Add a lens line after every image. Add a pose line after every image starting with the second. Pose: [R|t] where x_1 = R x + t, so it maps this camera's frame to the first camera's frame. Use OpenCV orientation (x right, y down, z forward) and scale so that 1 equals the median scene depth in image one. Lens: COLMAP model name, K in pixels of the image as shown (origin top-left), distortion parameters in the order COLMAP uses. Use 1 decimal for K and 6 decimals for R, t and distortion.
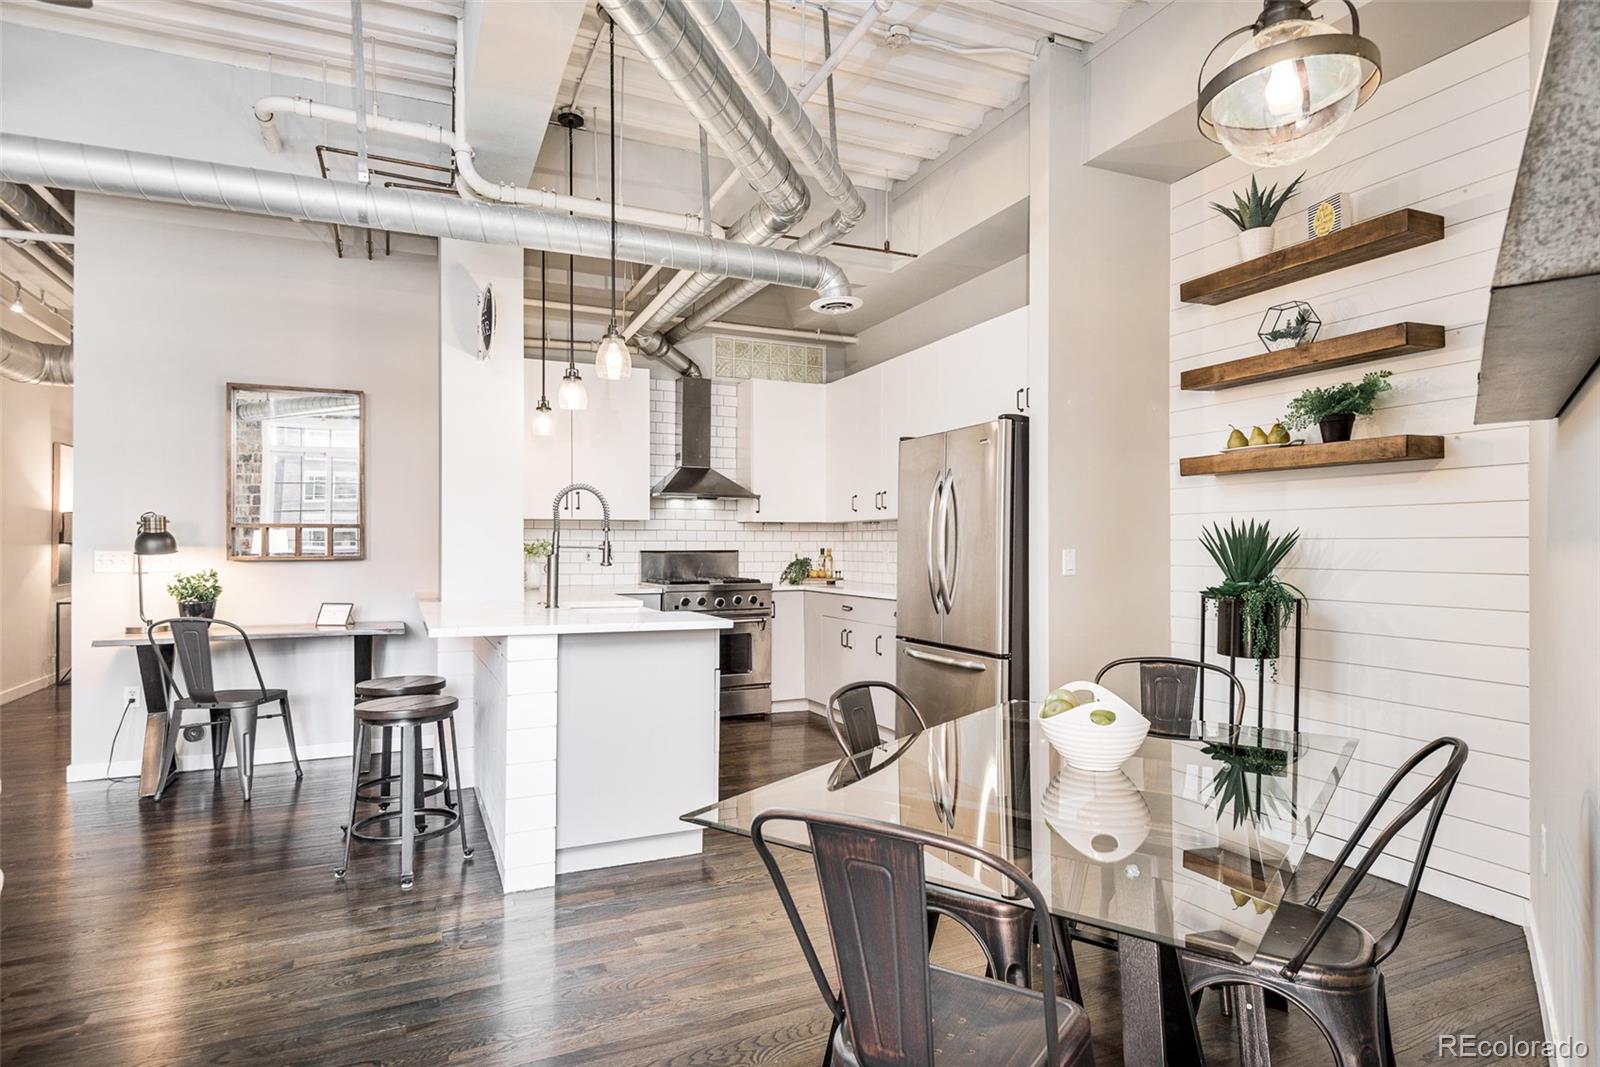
lens RADIAL K [[839.9, 0, 799.0], [0, 839.9, 540.5], [0, 0, 1]] dist [0.038222, -0.029799]
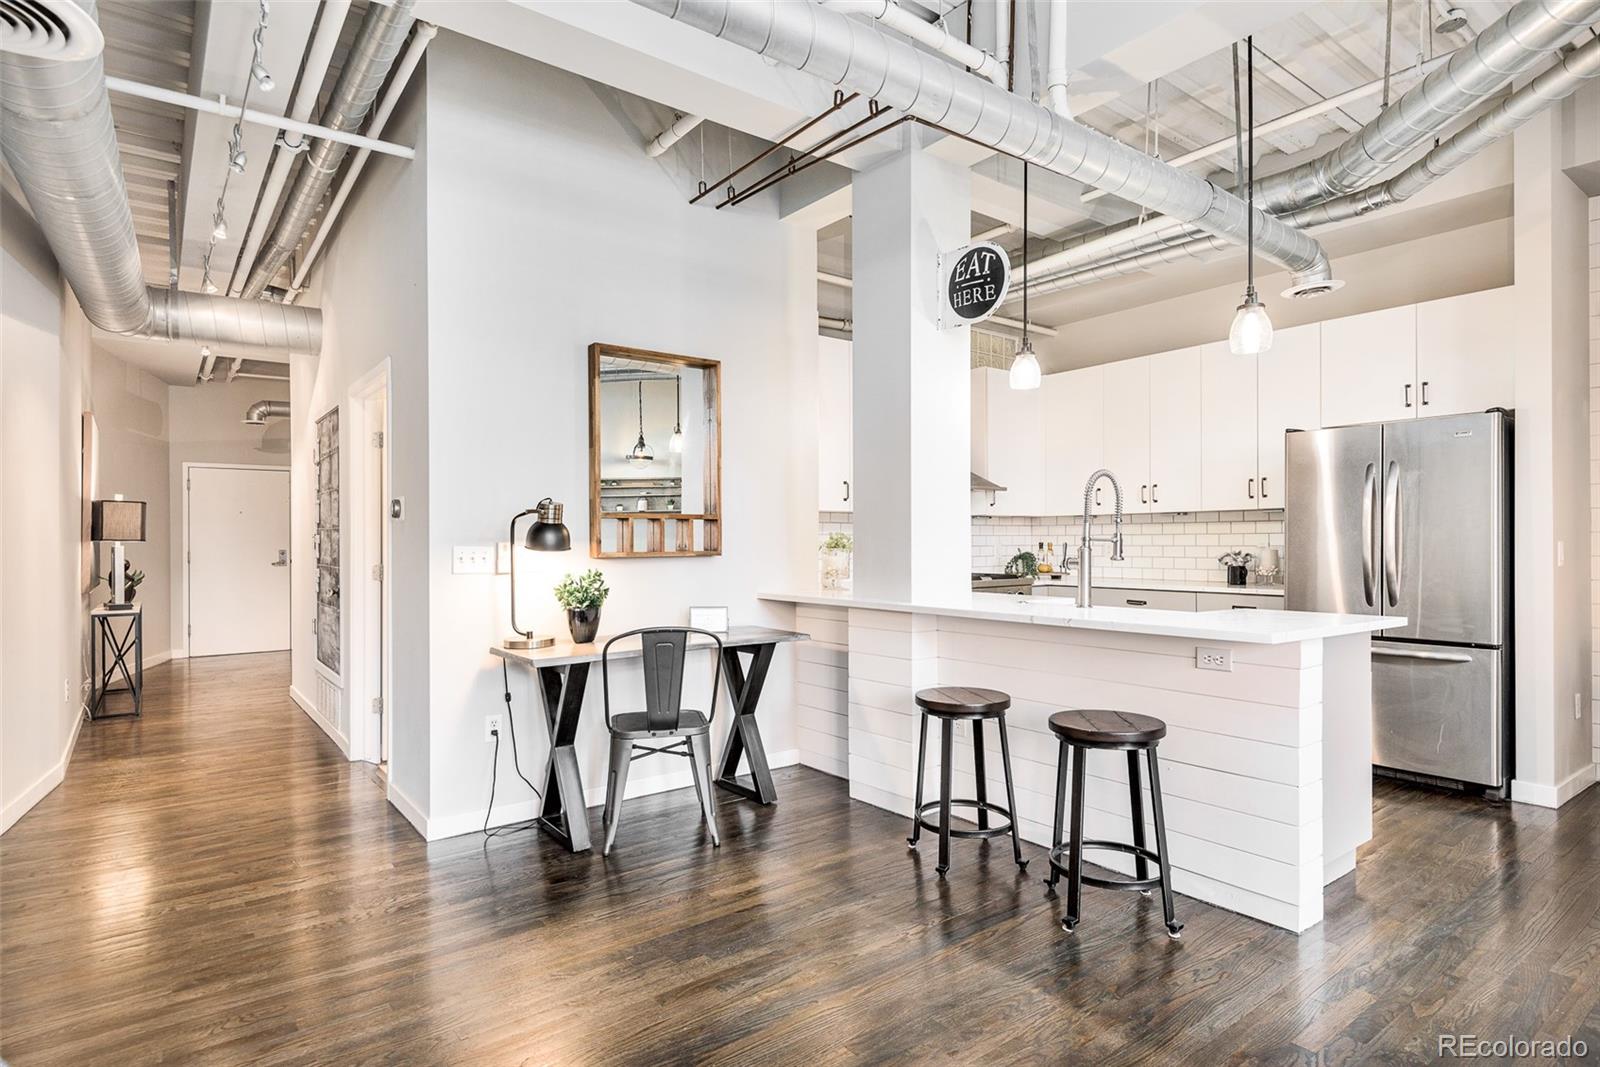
lens RADIAL K [[839.9, 0, 799.0], [0, 839.9, 540.5], [0, 0, 1]] dist [0.038222, -0.029799]
pose [[0.975800, -0.001788, 0.218658, -0.682038], [0.000994, 0.999993, 0.003741, 0.004307], [-0.218663, -0.003433, 0.975794, 0.161560]]
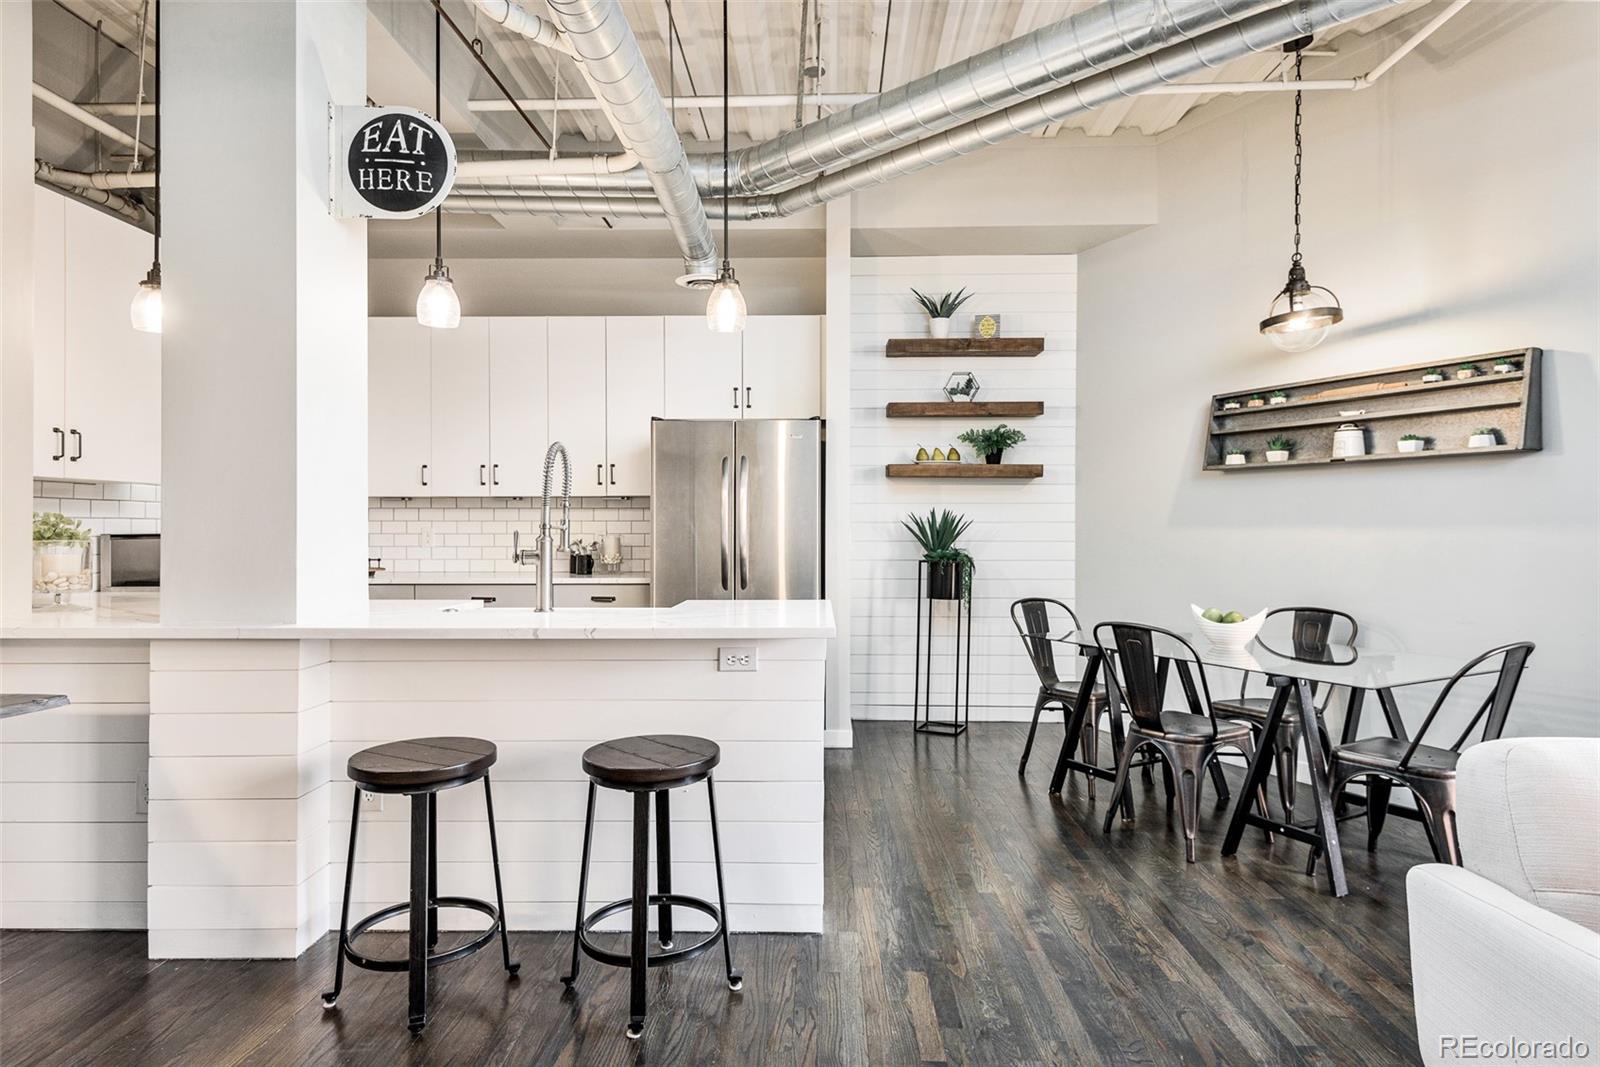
lens RADIAL K [[883.5, 0, 798.4], [0, 883.5, 524.9], [0, 0, 1]] dist [0.046437, -0.031960]
pose [[0.444842, 0.003867, 0.895601, -0.759988], [-0.005273, 0.999985, -0.001699, 0.005153], [-0.895593, -0.003967, 0.444856, 0.402377]]
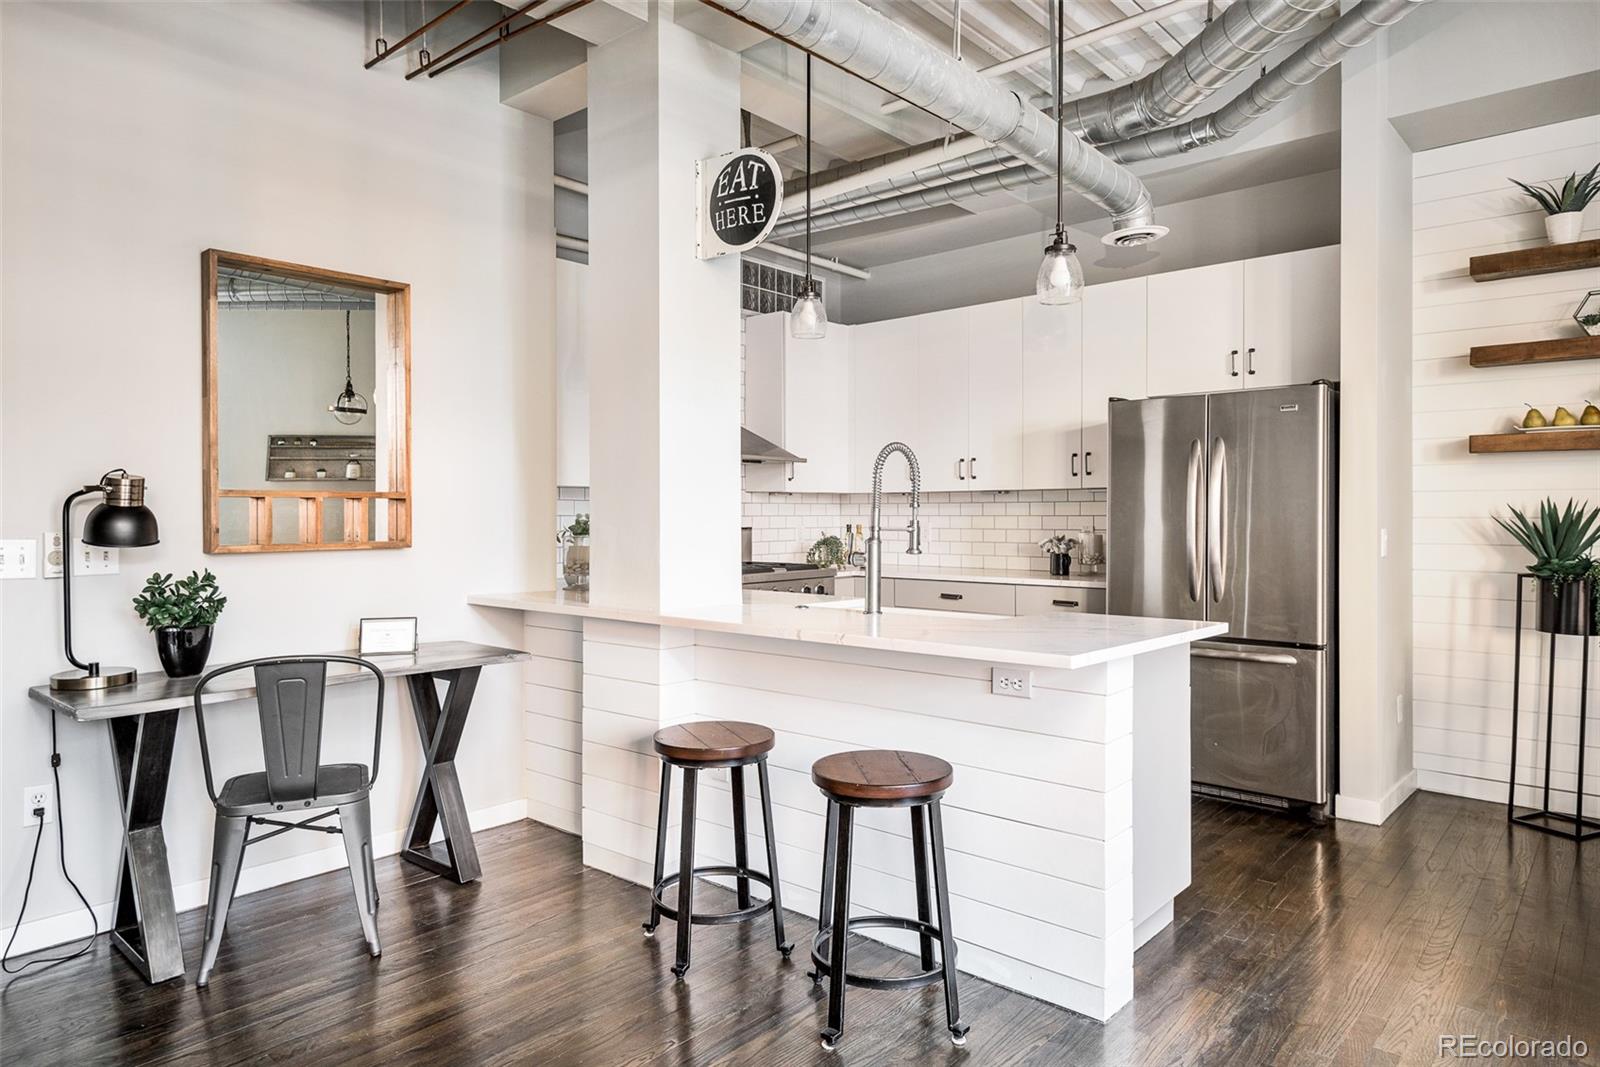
lens RADIAL K [[980.1, 0, 797.5], [0, 980.1, 516.3], [0, 0, 1]] dist [0.034704, -0.030948]
pose [[0.914095, -0.000517, 0.405500, -0.599934], [-0.002600, 0.999971, 0.007135, -0.008031], [-0.405492, -0.007577, 0.914067, 0.223033]]
